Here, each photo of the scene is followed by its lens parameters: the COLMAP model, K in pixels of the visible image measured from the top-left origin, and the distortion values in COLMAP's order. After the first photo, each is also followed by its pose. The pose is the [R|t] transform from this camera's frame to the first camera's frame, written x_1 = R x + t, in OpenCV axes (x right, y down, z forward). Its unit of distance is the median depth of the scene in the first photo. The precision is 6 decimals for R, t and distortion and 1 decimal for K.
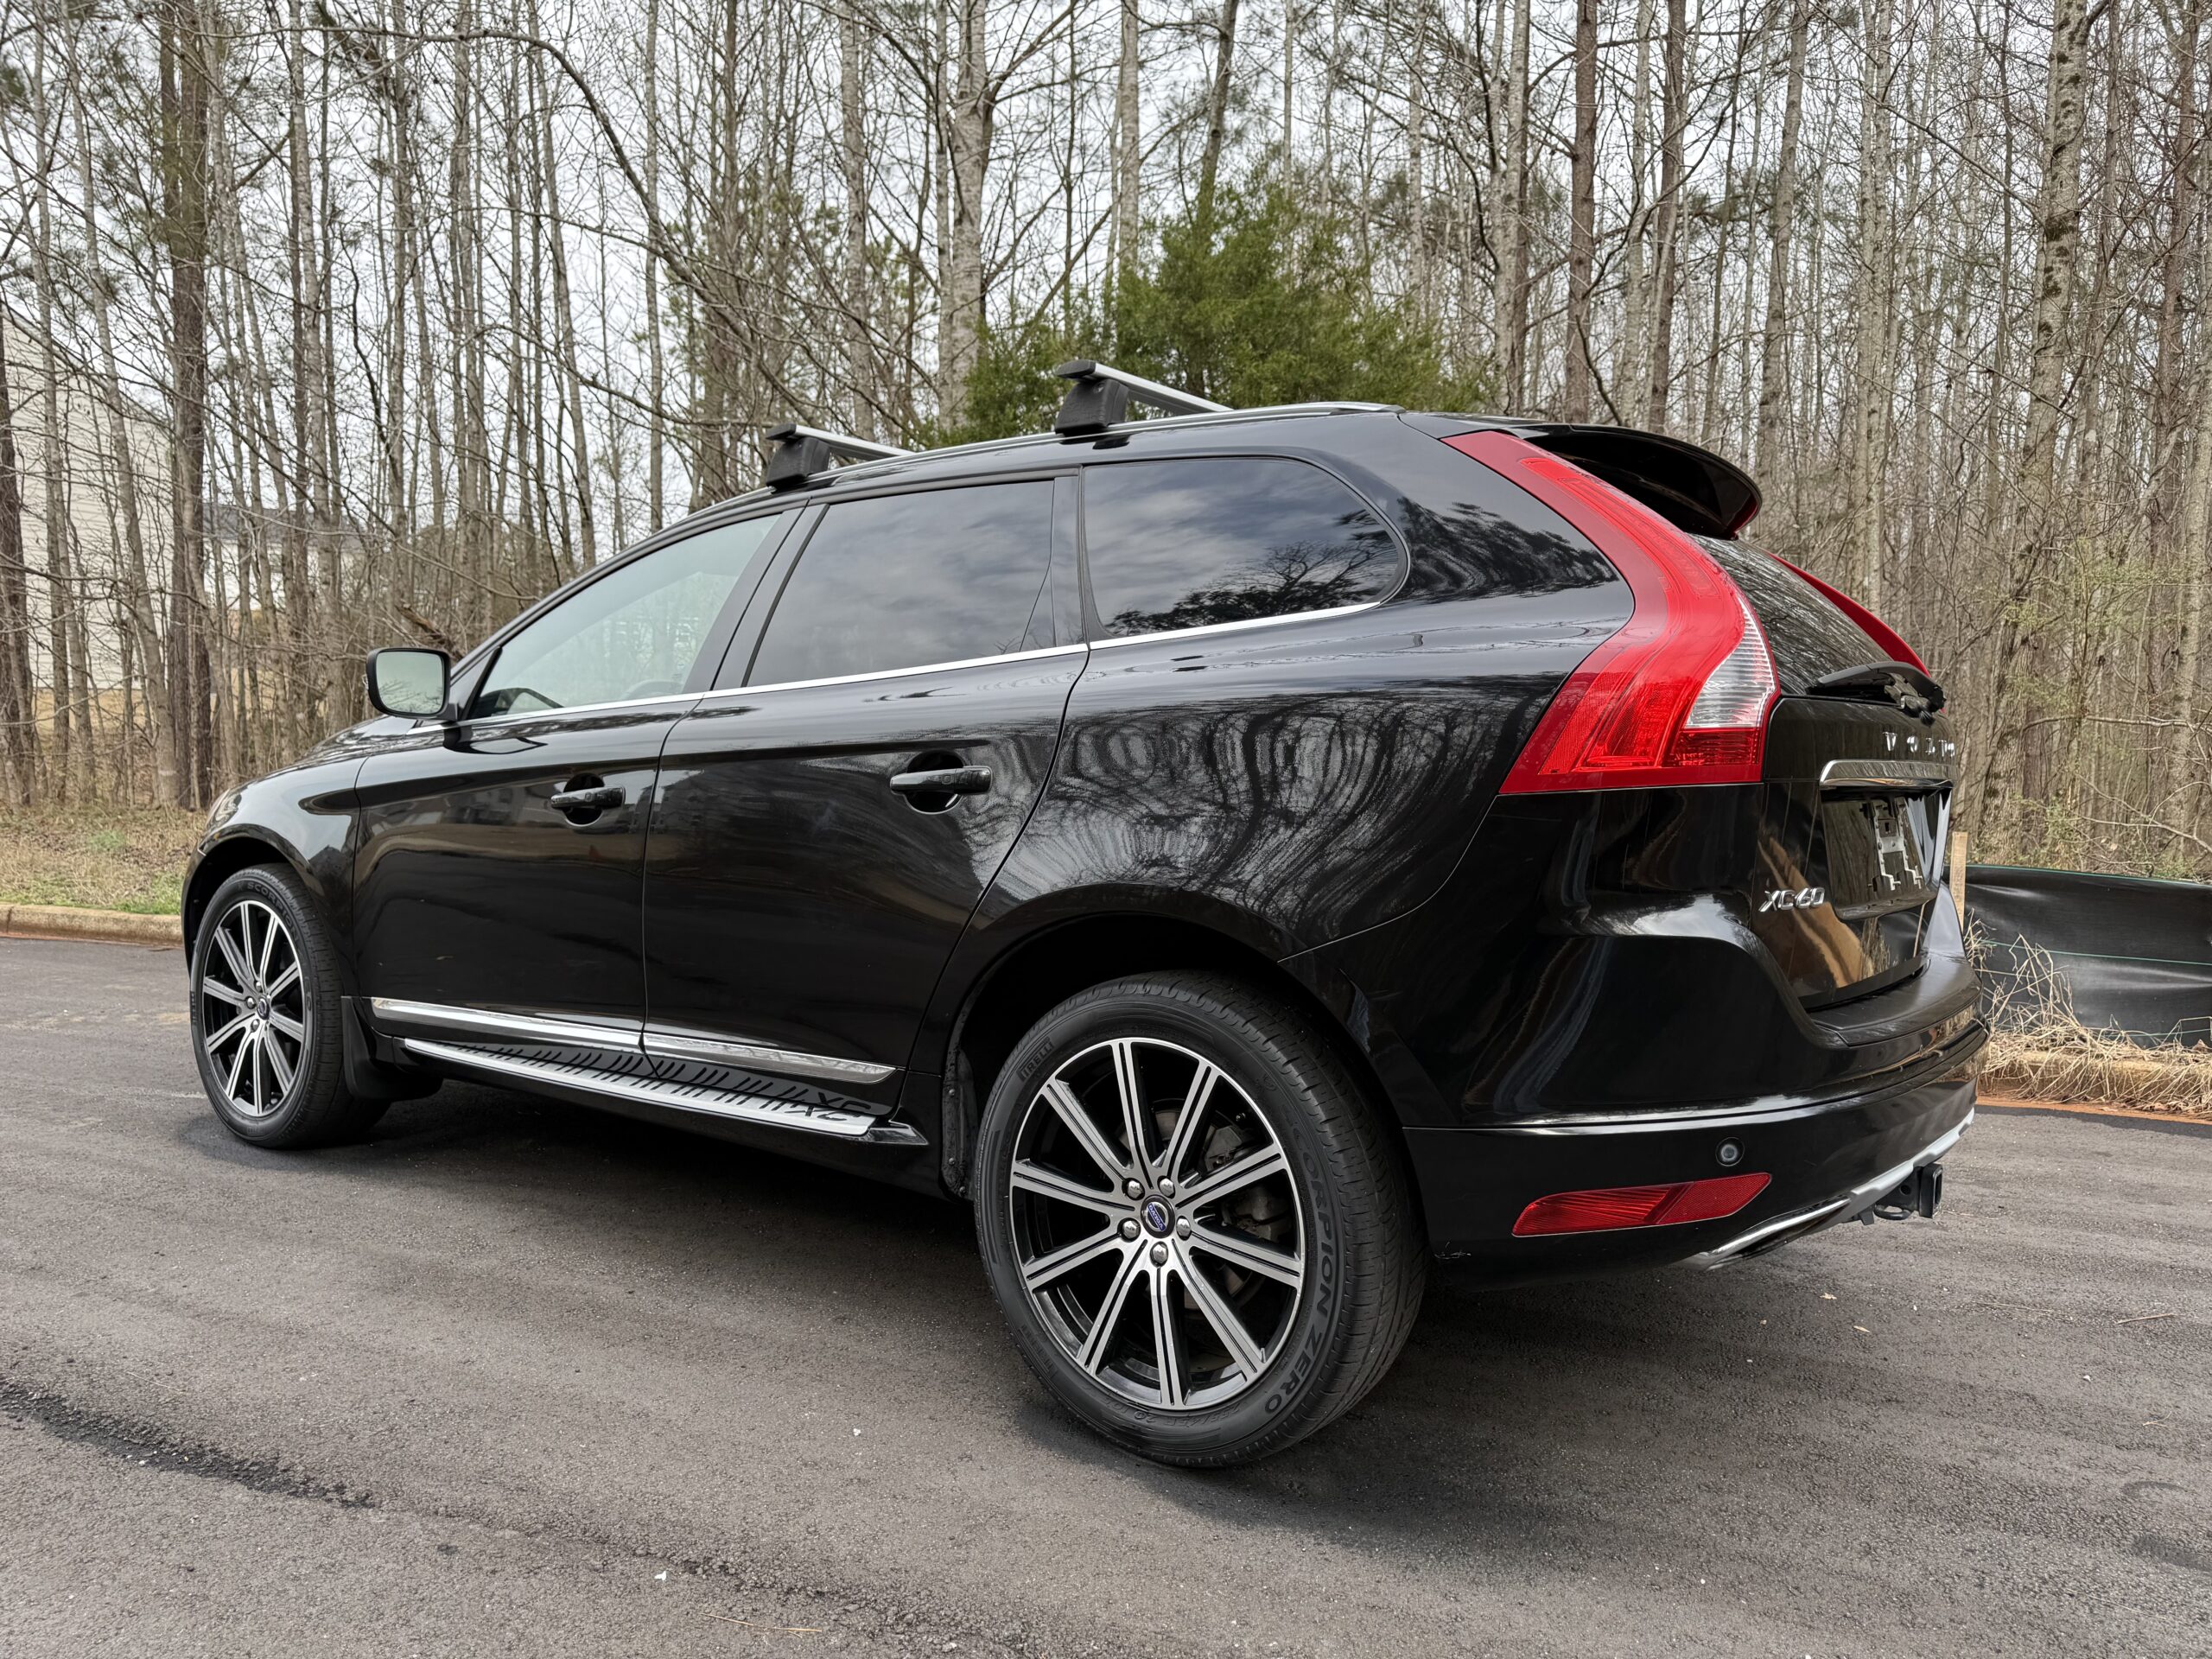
lens RADIAL K [[1573.3, 0, 1105.2], [0, 1573.3, 827.0], [0, 0, 1]] dist [0.011547, 0.000452]
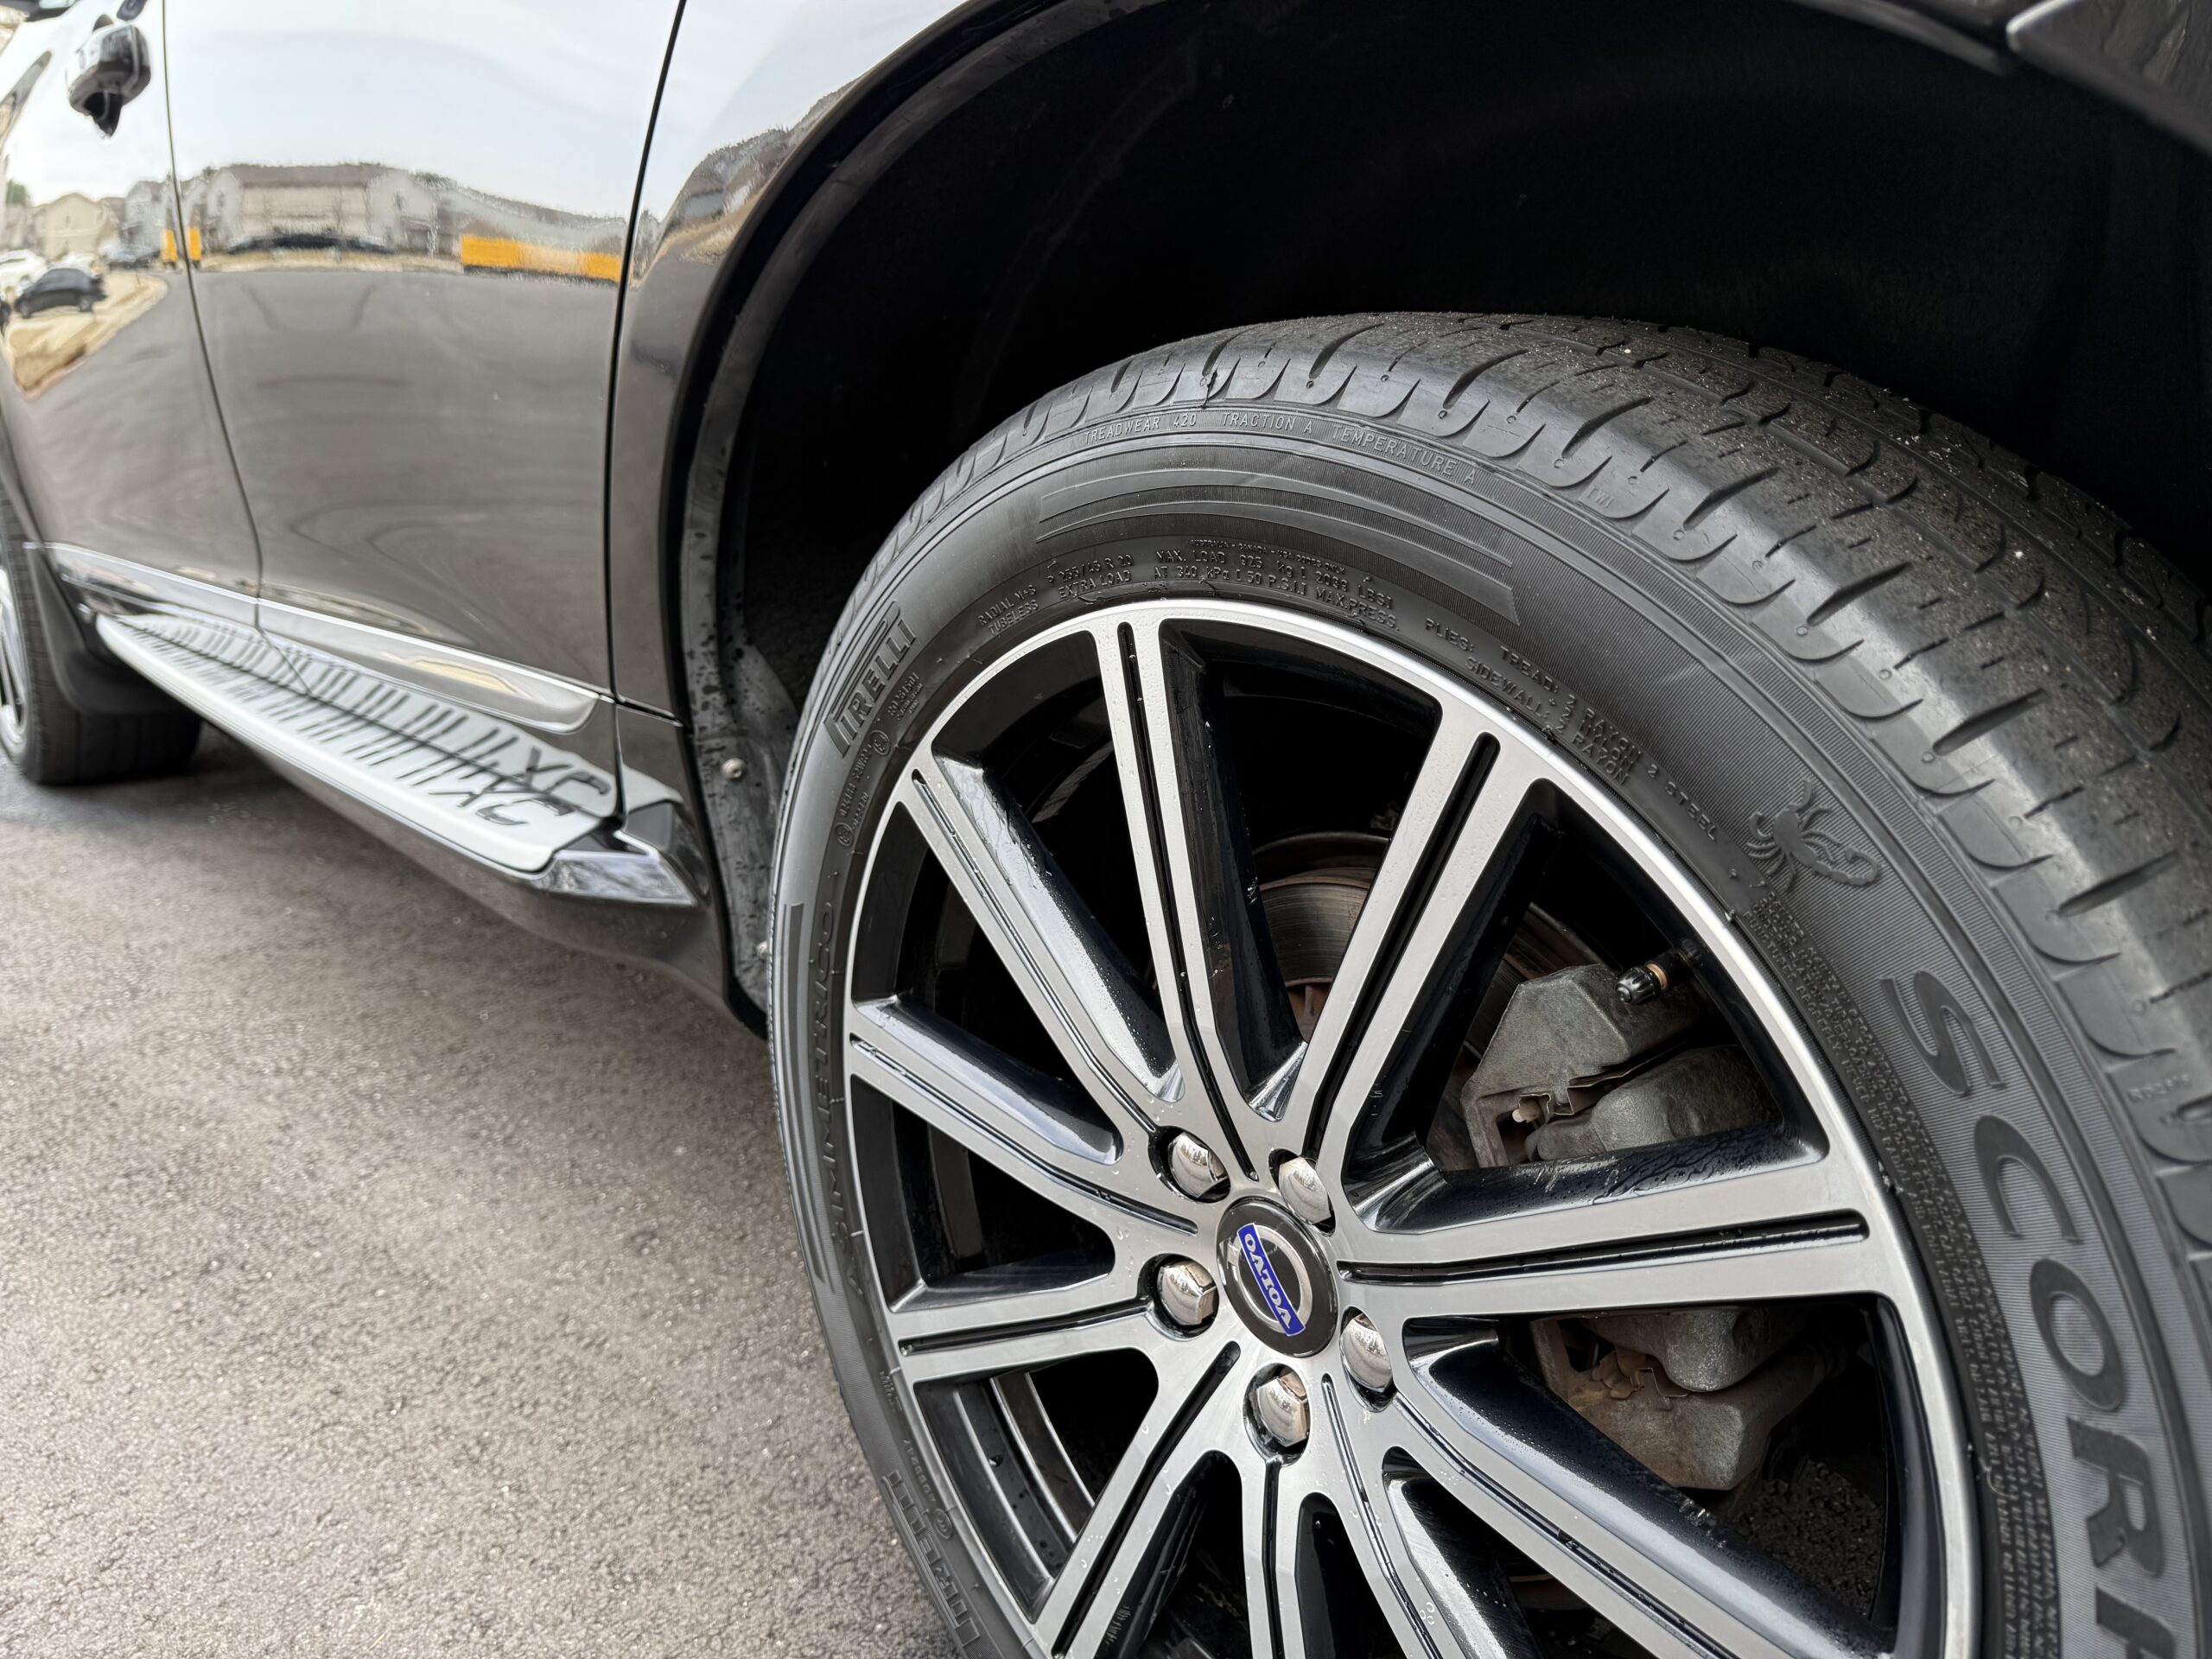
lens RADIAL K [[1573.3, 0, 1105.1], [0, 1573.3, 833.4], [0, 0, 1]] dist [0.011547, 0.000452]
pose [[0.981332, 0.022904, -0.190955, 0.054440], [0.027682, 0.965723, 0.258094, 0.107190], [0.190321, -0.258561, 0.947061, 0.769172]]
